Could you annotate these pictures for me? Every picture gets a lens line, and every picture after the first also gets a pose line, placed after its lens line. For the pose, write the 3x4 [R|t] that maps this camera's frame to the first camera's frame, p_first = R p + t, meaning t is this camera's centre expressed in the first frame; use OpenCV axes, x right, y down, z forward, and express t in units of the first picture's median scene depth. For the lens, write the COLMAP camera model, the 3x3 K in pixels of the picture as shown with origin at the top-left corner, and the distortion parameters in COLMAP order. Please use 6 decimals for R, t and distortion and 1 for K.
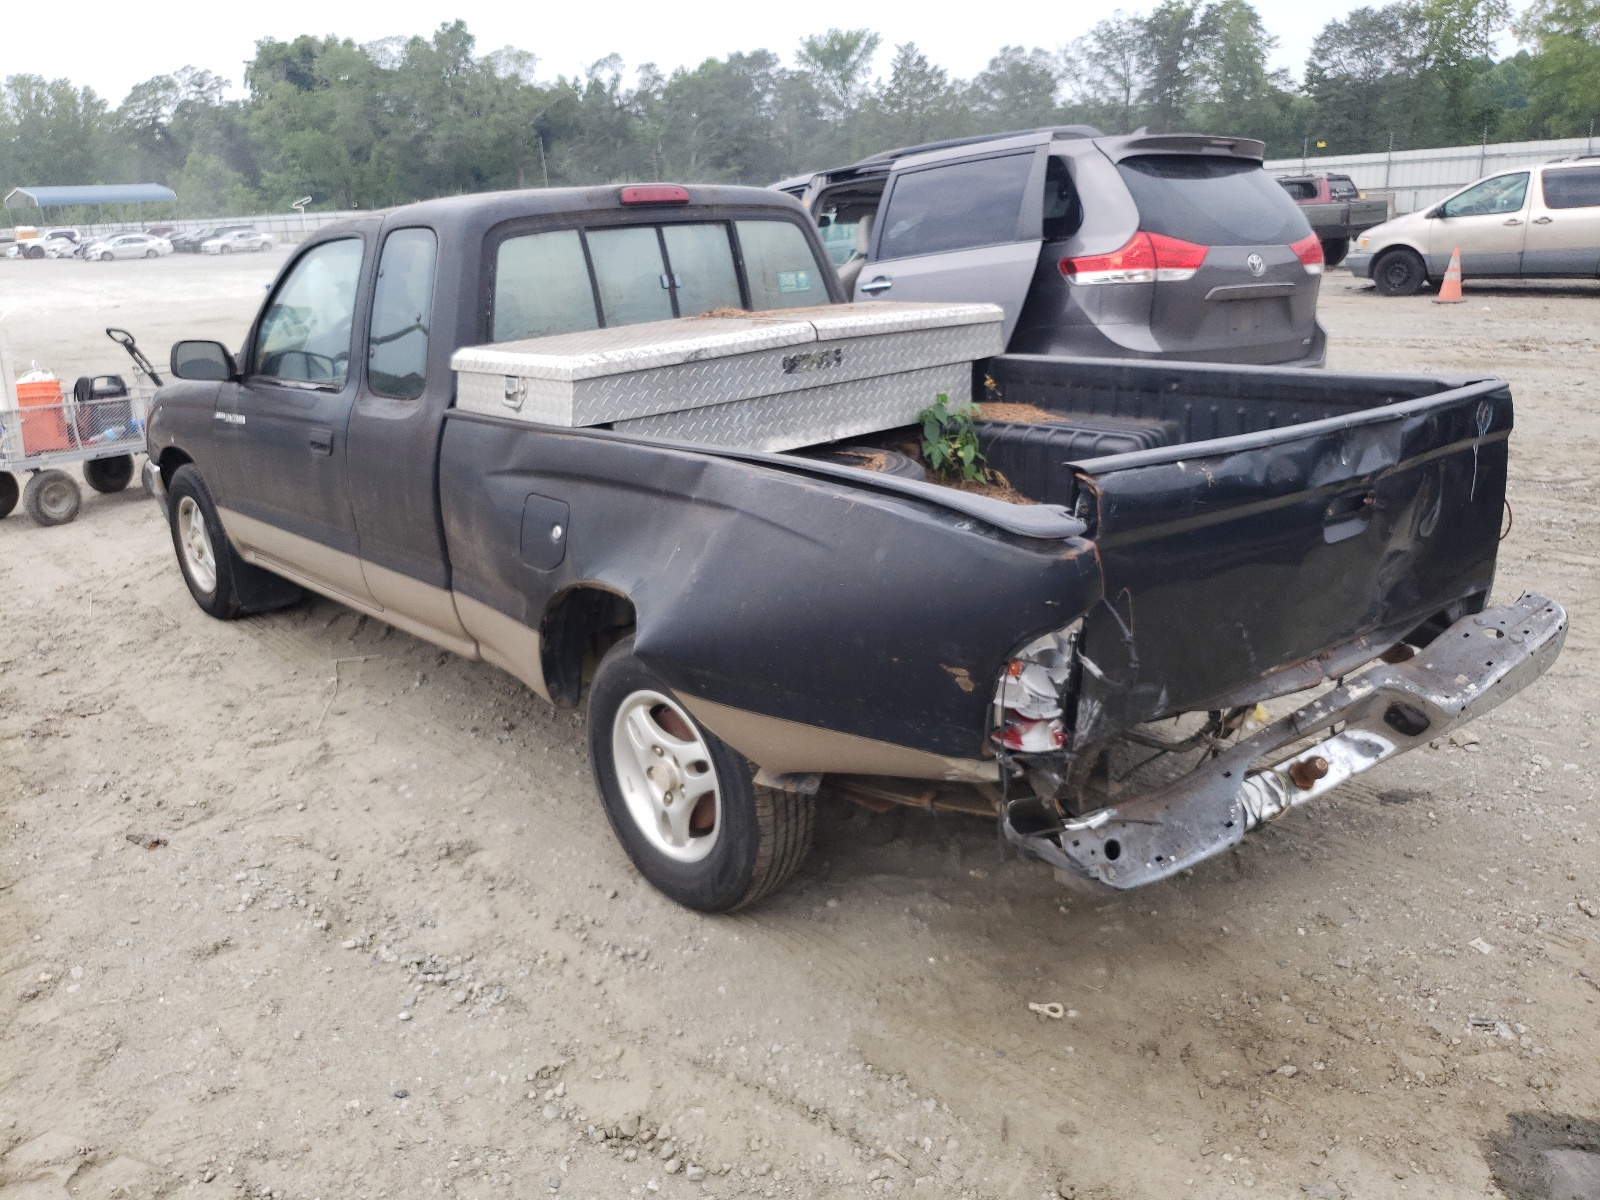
lens RADIAL K [[1248.4, 0, 800.0], [0, 1248.4, 600.0], [0, 0, 1]] dist [-0.005038, 0.001349]
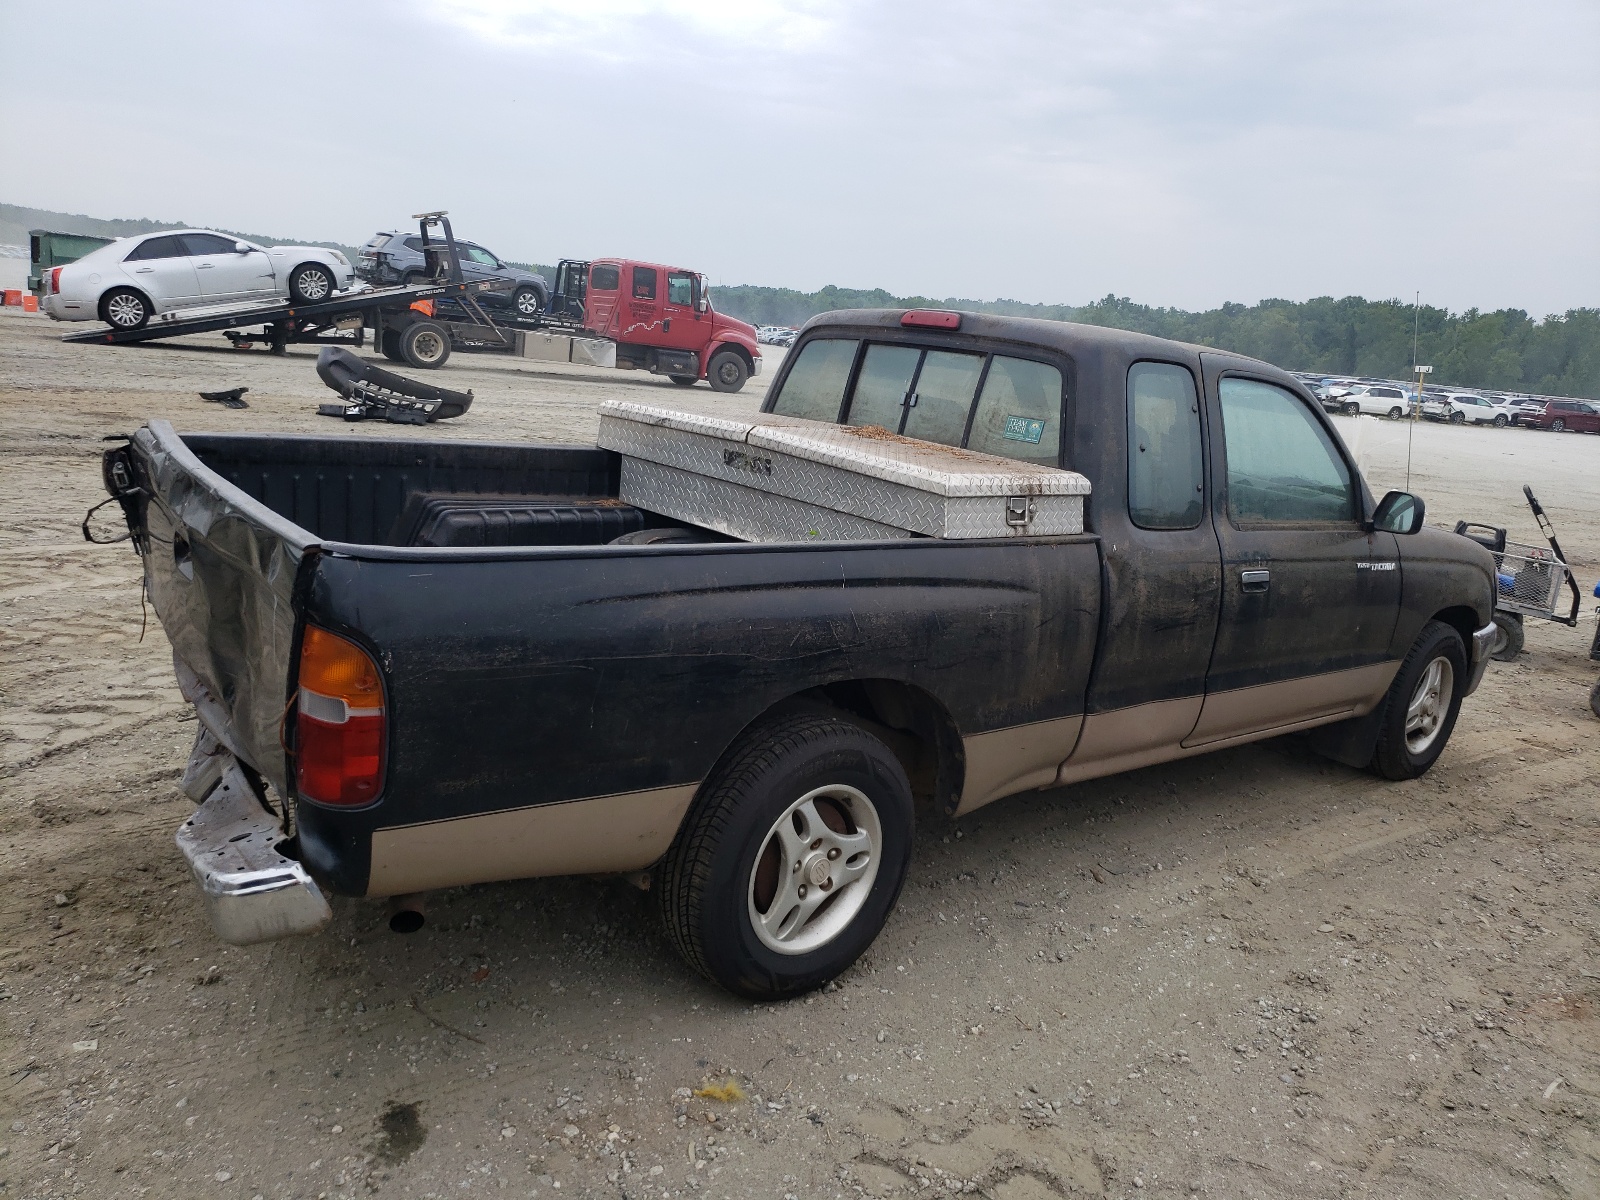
lens RADIAL K [[1256.2, 0, 800.0], [0, 1256.2, 600.0], [0, 0, 1]] dist [0.026726, 0.006499]
pose [[-0.049054, 0.256570, -0.965280, 0.516698], [-0.399568, 0.880698, 0.254394, -0.182393], [0.915390, 0.398174, 0.059315, 0.494737]]
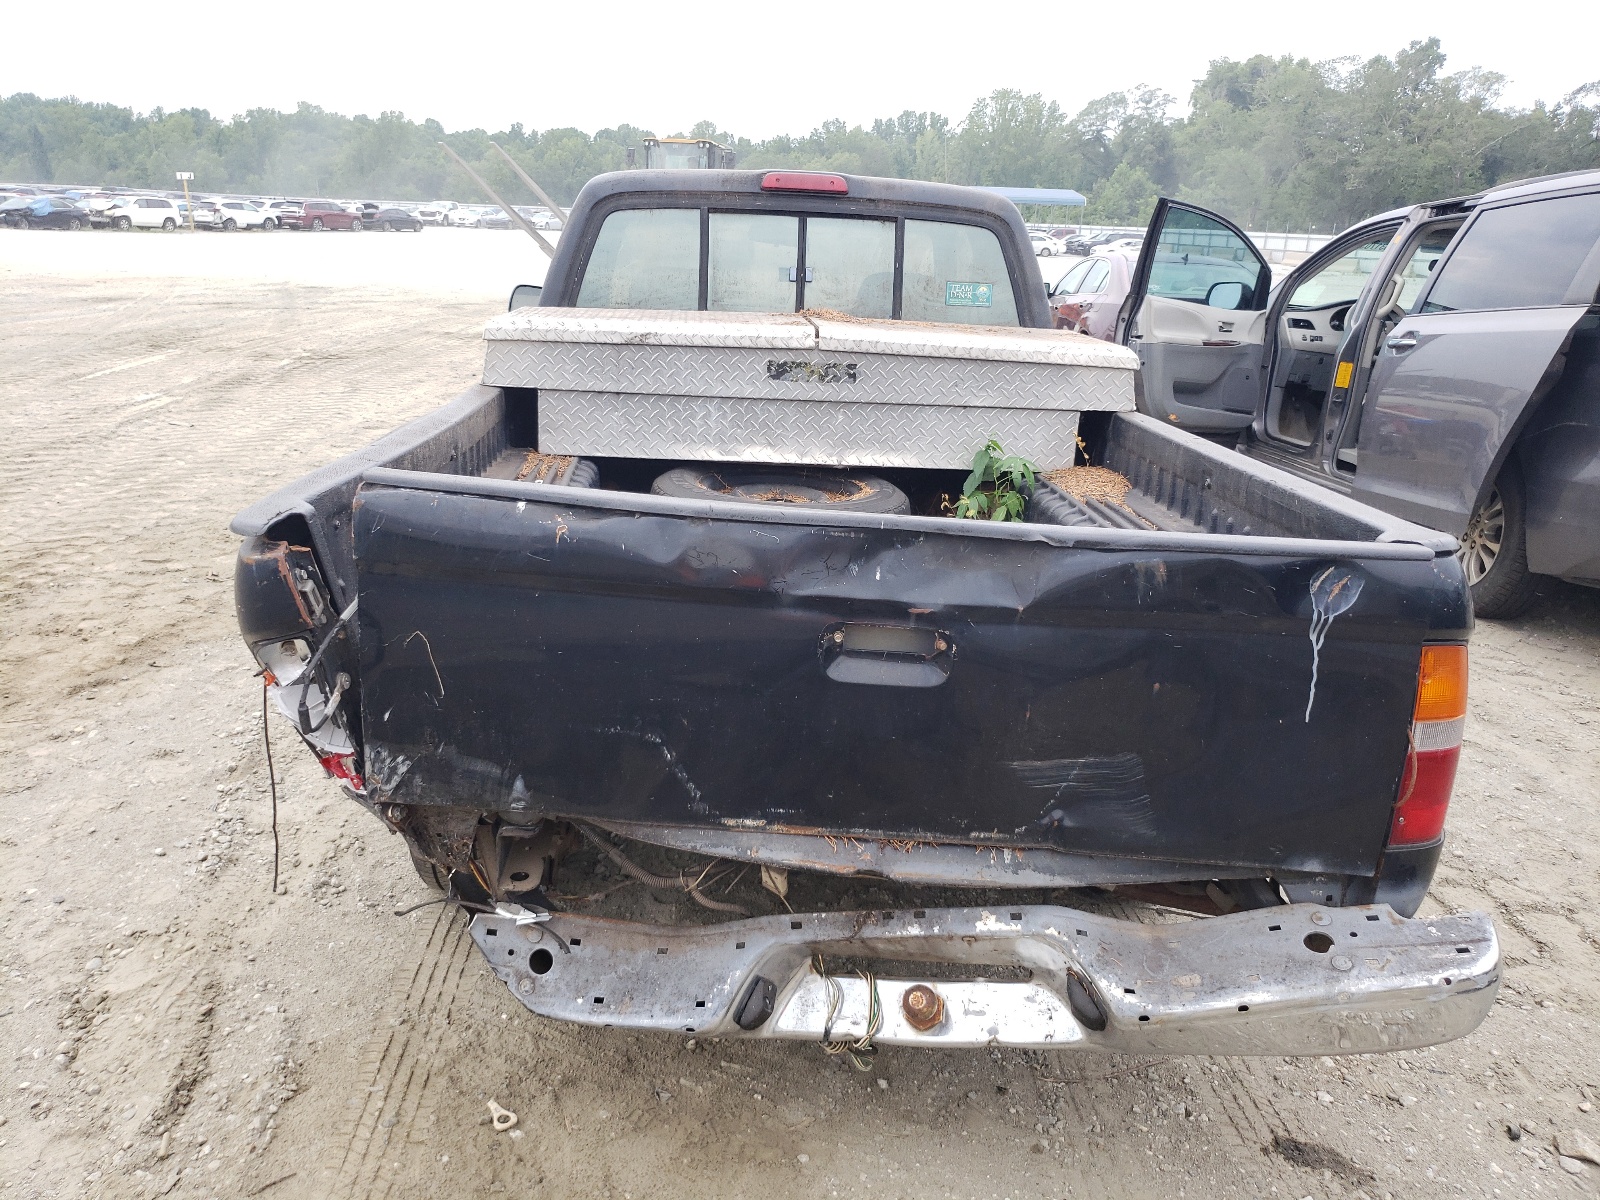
lens RADIAL K [[1248.5, 0, 800.0], [0, 1248.5, 600.0], [0, 0, 1]] dist [0.007003, 0.017309]
pose [[0.774913, 0.256935, -0.577489, 0.272000], [-0.266171, 0.961340, 0.070552, -0.045566], [0.573291, 0.099040, 0.813344, 0.136160]]
